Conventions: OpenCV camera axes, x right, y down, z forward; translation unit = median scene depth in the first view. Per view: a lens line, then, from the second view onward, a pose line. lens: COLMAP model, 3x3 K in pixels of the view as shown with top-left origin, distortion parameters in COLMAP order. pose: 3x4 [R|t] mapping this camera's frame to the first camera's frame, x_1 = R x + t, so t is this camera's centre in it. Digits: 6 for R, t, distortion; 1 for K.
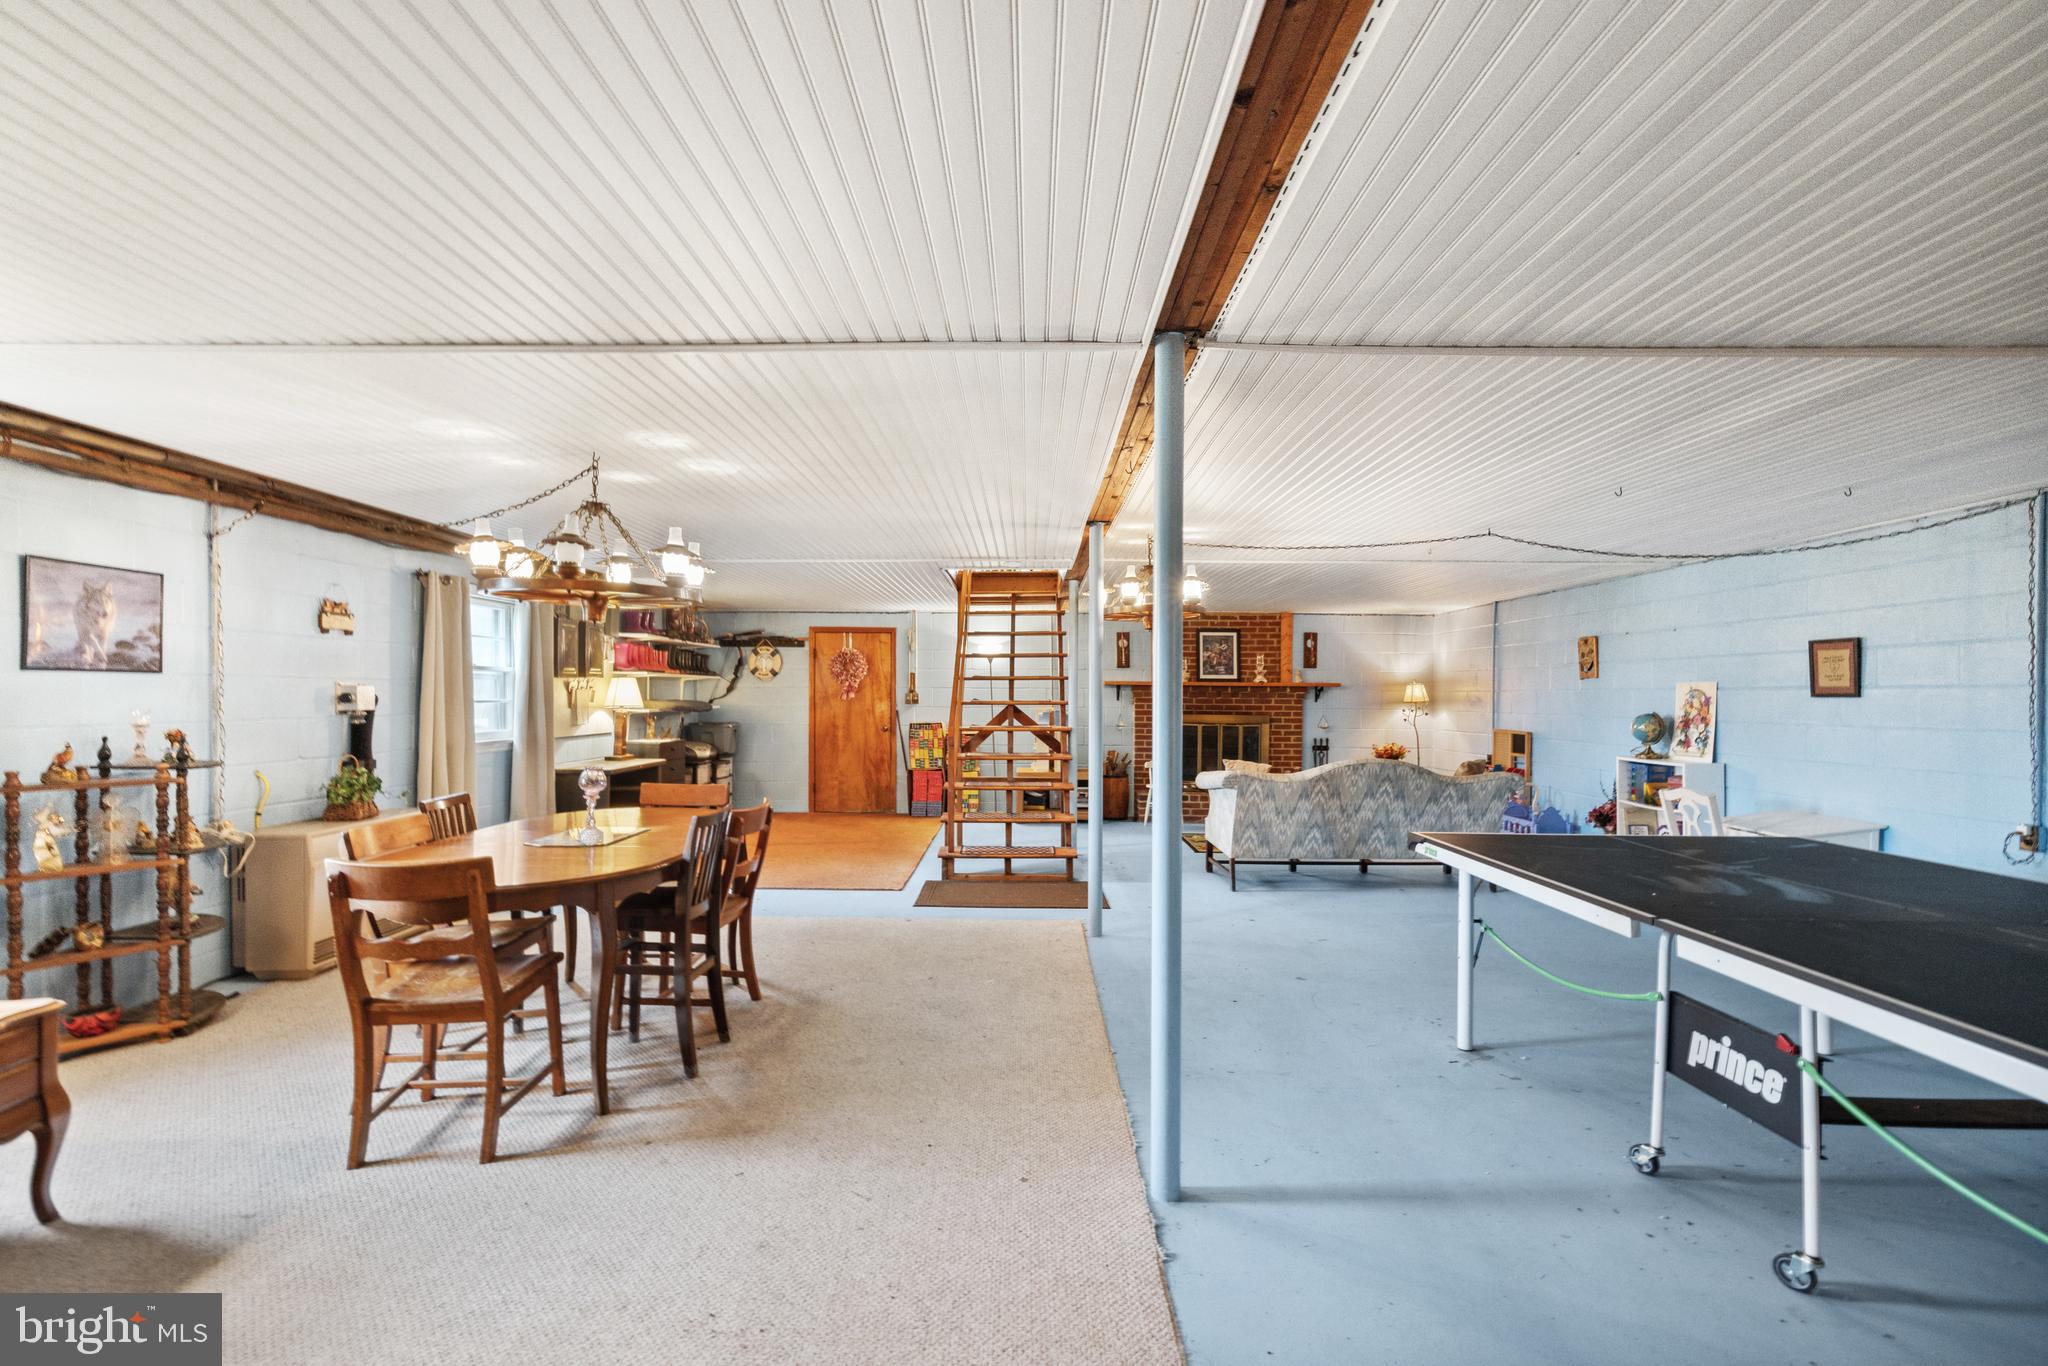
lens RADIAL K [[888.0, 0, 1023.4], [0, 888.0, 691.9], [0, 0, 1]] dist [0.000303, 0.000221]
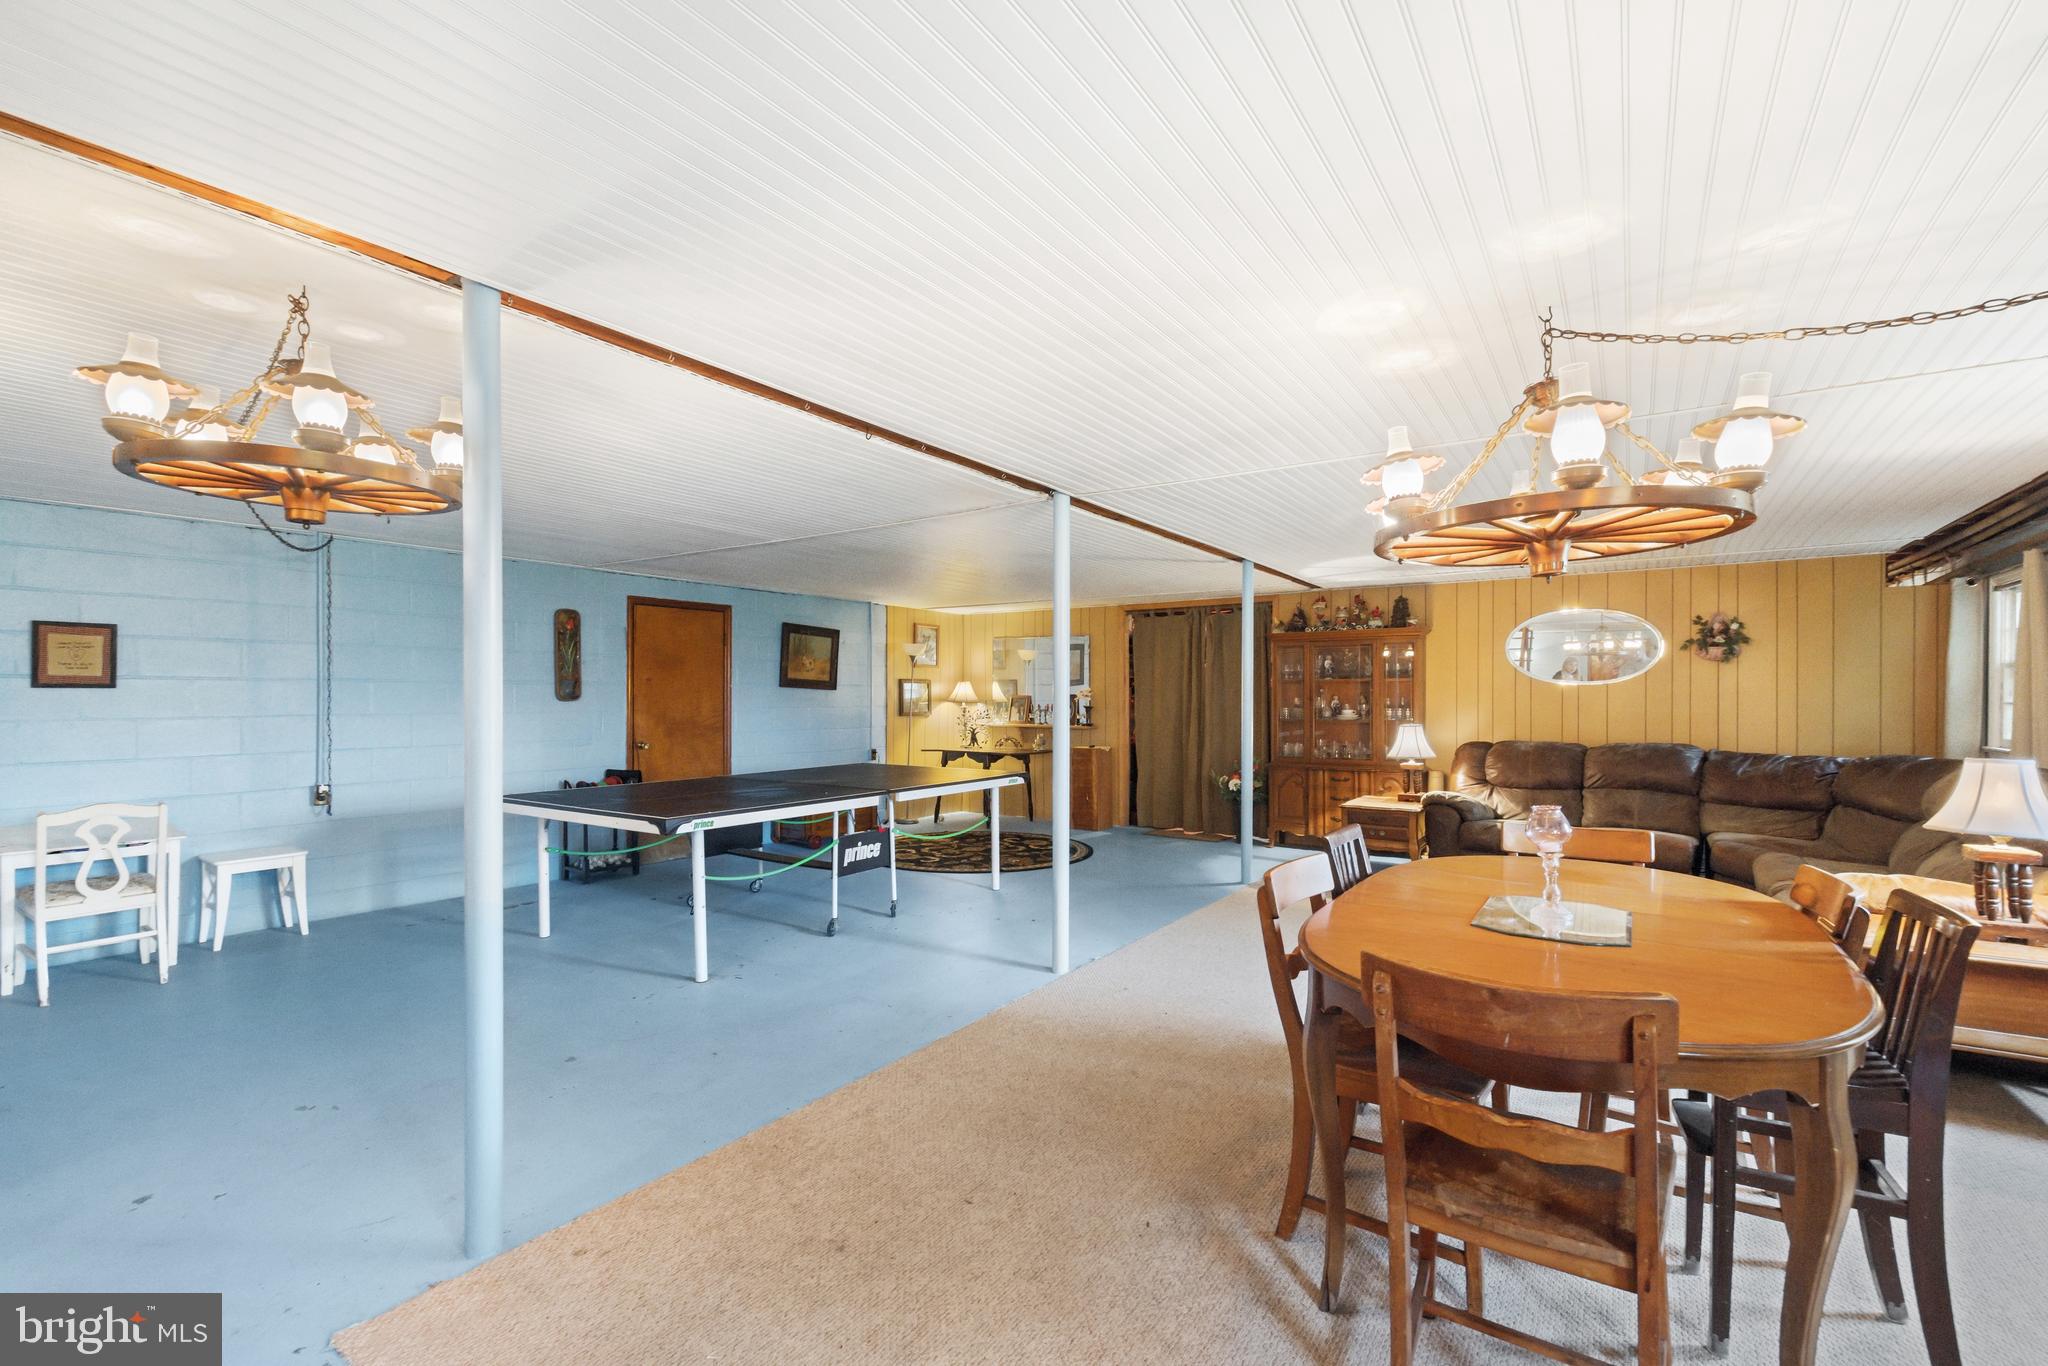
lens RADIAL K [[888.0, 0, 1023.4], [0, 888.0, 691.9], [0, 0, 1]] dist [0.000303, 0.000221]
pose [[-0.827356, -0.003431, 0.561668, -0.417702], [-0.006447, 0.999973, -0.003389, 0.007934], [-0.561642, -0.006425, -0.827356, 1.359932]]
